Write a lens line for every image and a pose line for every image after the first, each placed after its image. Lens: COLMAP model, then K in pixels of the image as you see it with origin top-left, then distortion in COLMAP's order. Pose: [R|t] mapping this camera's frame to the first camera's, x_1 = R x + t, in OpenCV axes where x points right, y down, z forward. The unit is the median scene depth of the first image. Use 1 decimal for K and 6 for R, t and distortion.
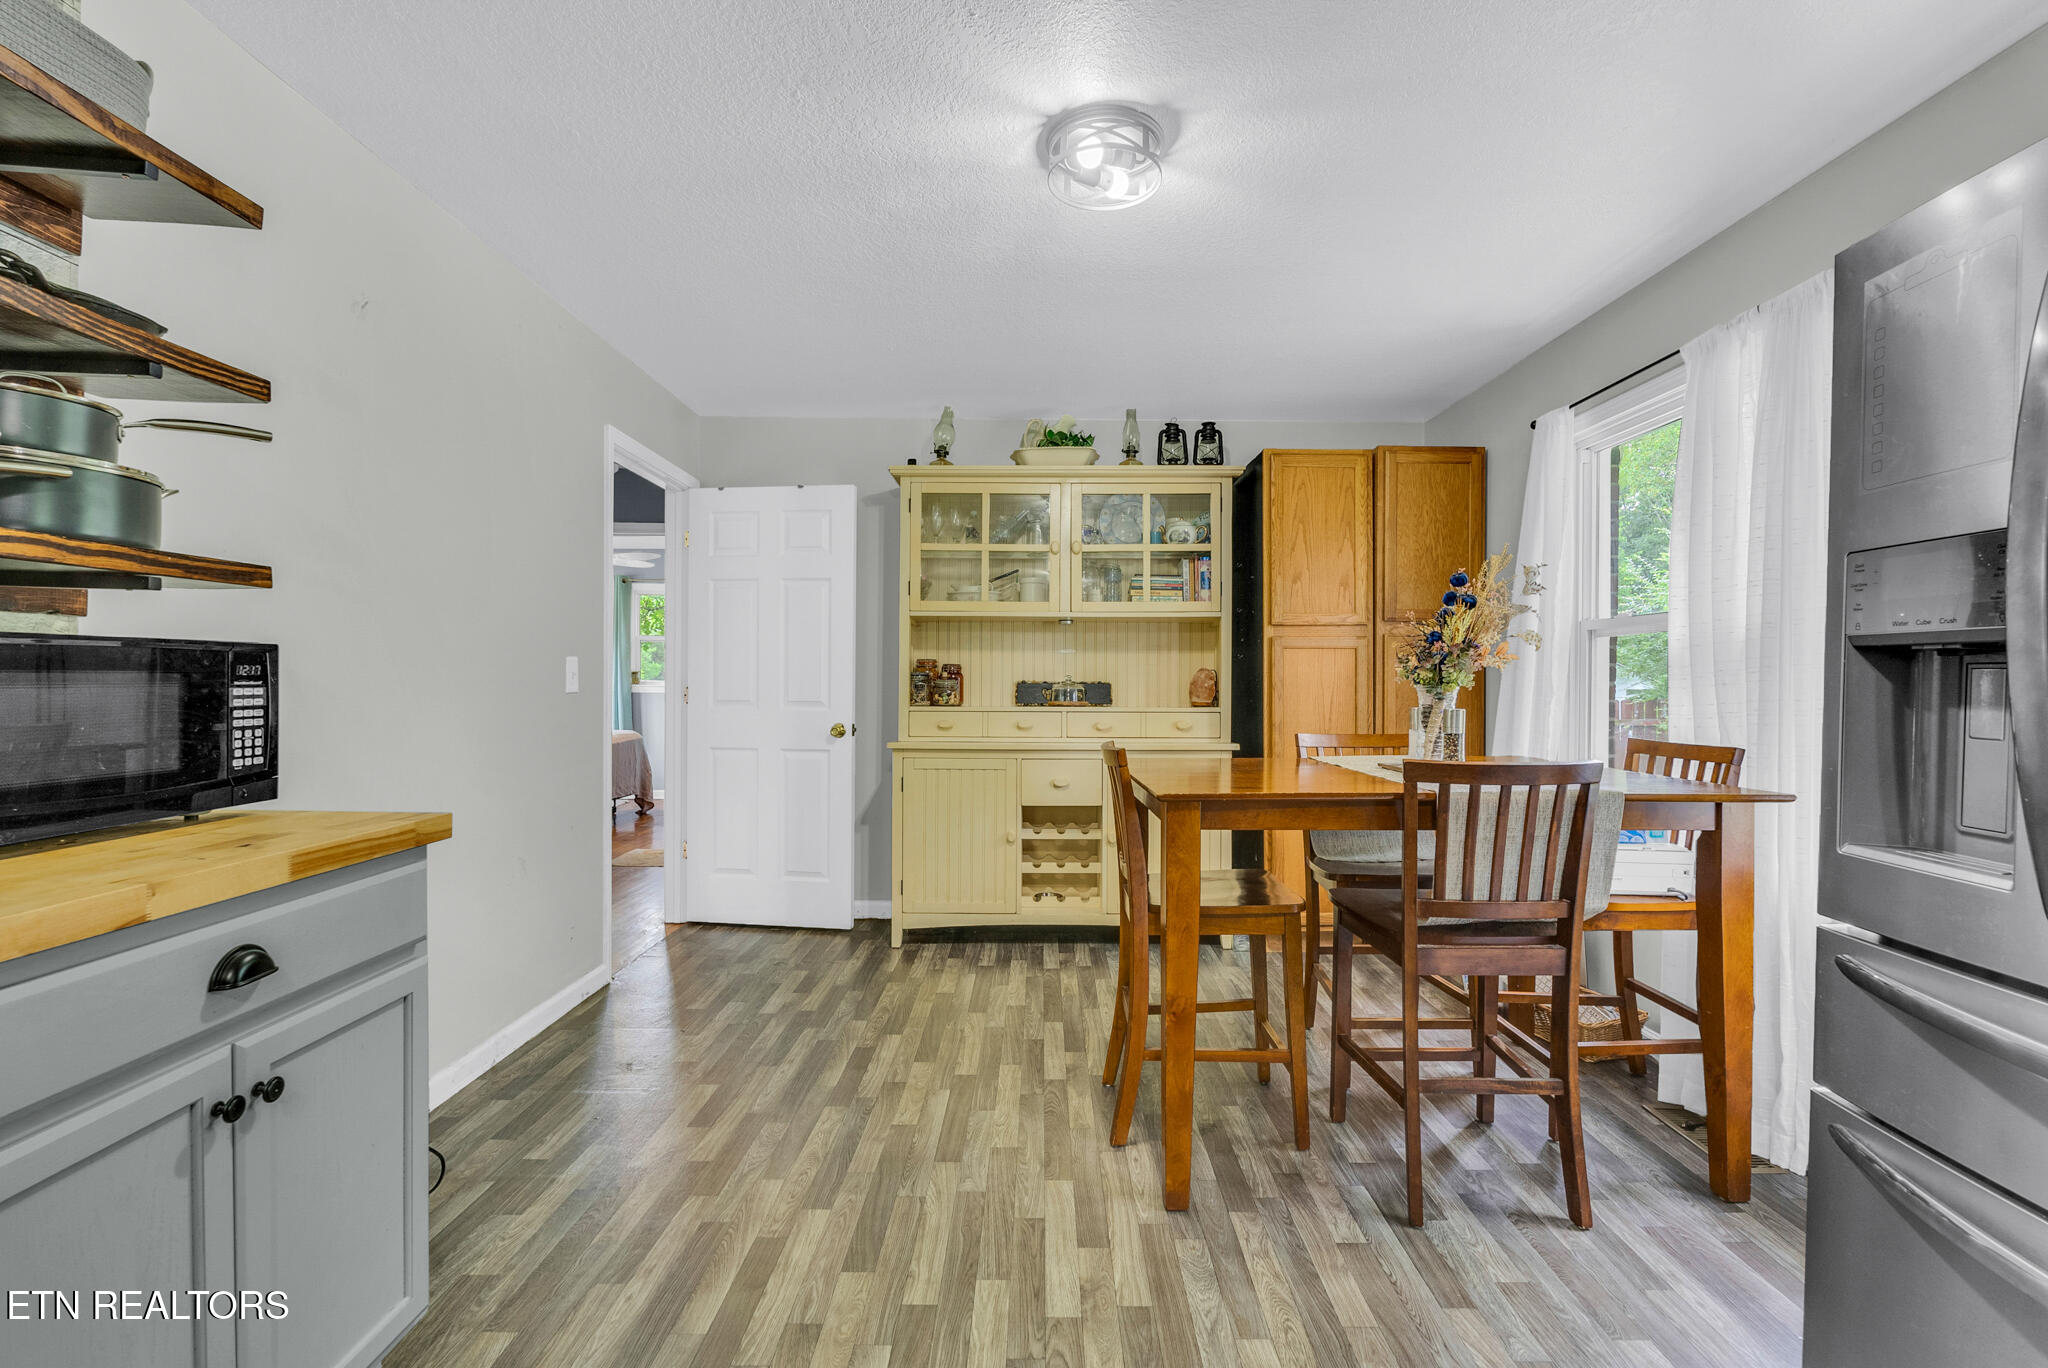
lens RADIAL K [[904.1, 0, 1037.8], [0, 904.1, 693.2], [0, 0, 1]] dist [-0.003663, -0.000219]
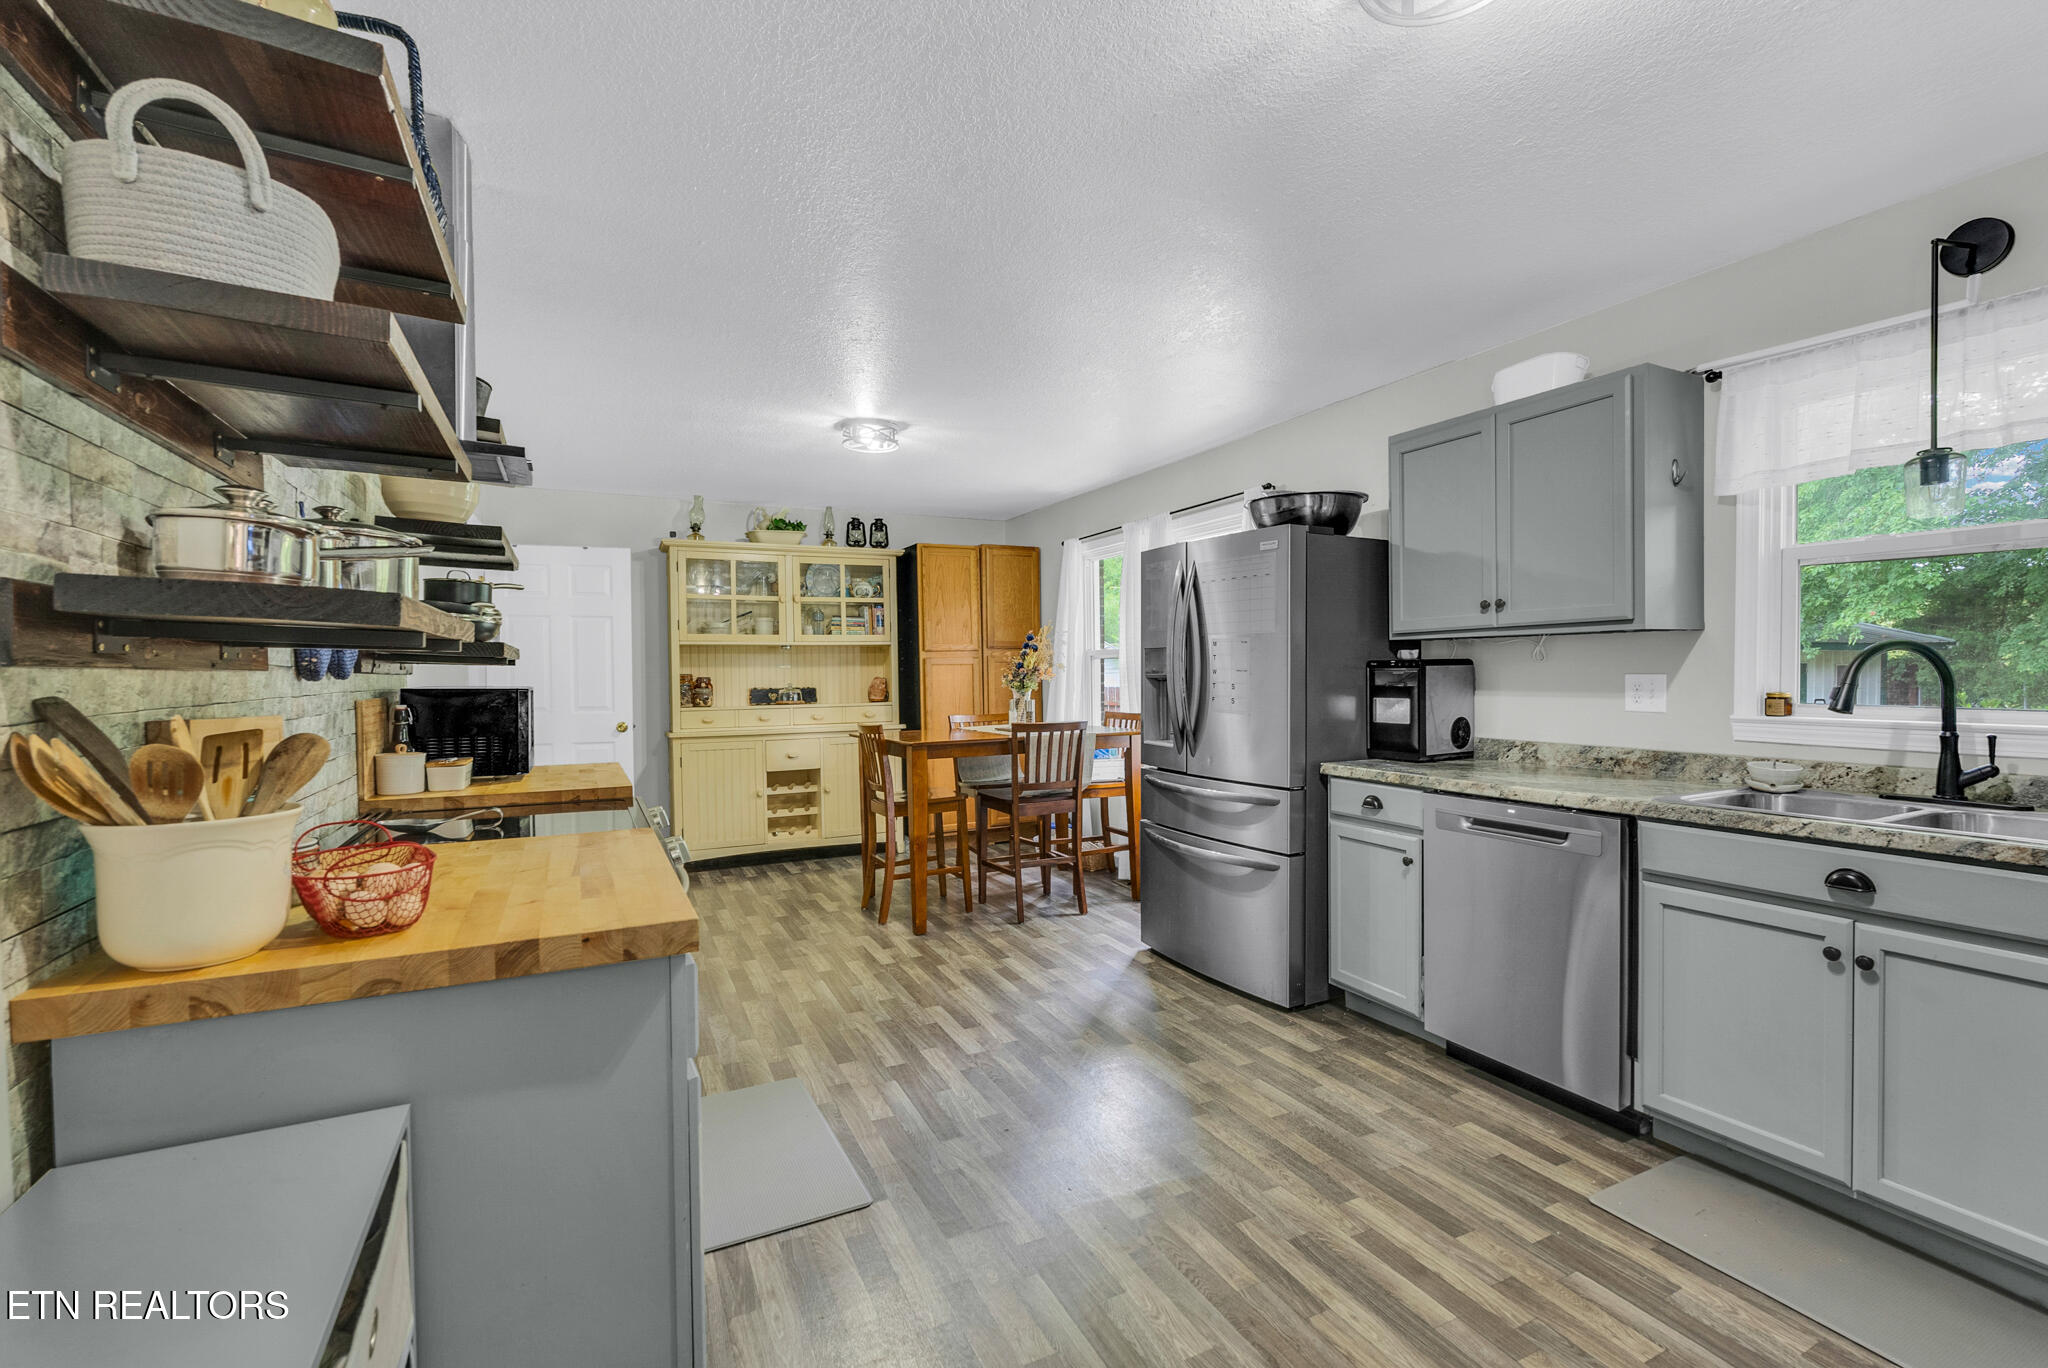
lens RADIAL K [[904.1, 0, 1039.9], [0, 904.1, 685.2], [0, 0, 1]] dist [-0.003663, -0.000219]
pose [[0.896561, -0.022138, 0.442366, -0.384953], [0.022249, 0.999740, 0.004941, -0.022962], [-0.442361, 0.005413, 0.896821, -0.772792]]
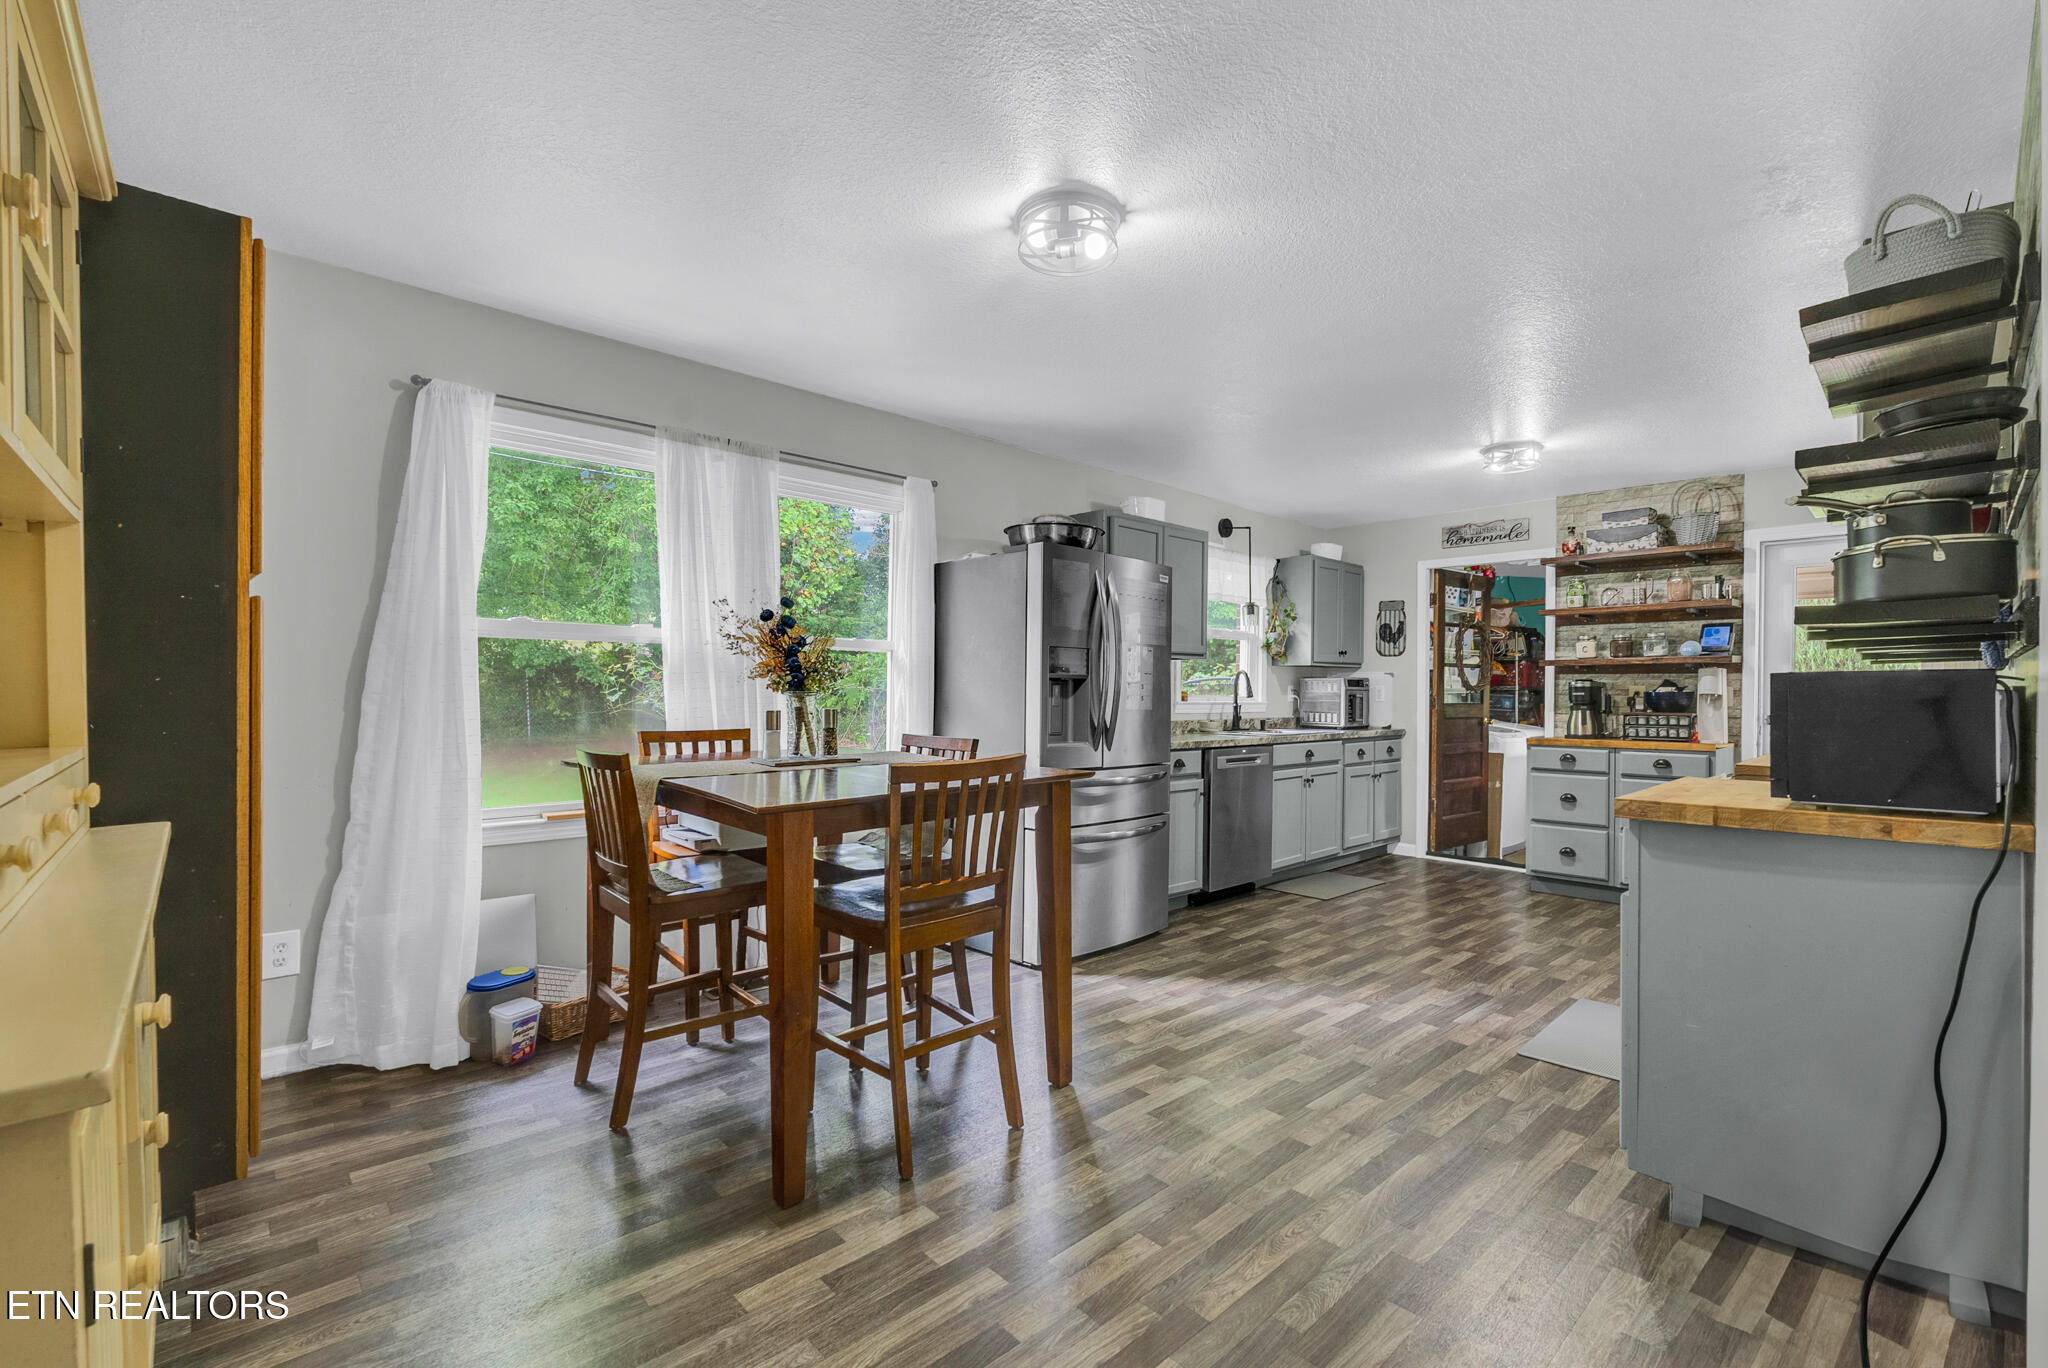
lens RADIAL K [[904.1, 0, 1035.0], [0, 904.1, 689.3], [0, 0, 1]] dist [-0.003663, -0.000219]
pose [[-0.685994, -0.014217, 0.727468, -0.568452], [-0.004867, 0.999876, 0.014951, -0.026480], [-0.727591, 0.006715, -0.685979, 1.401525]]
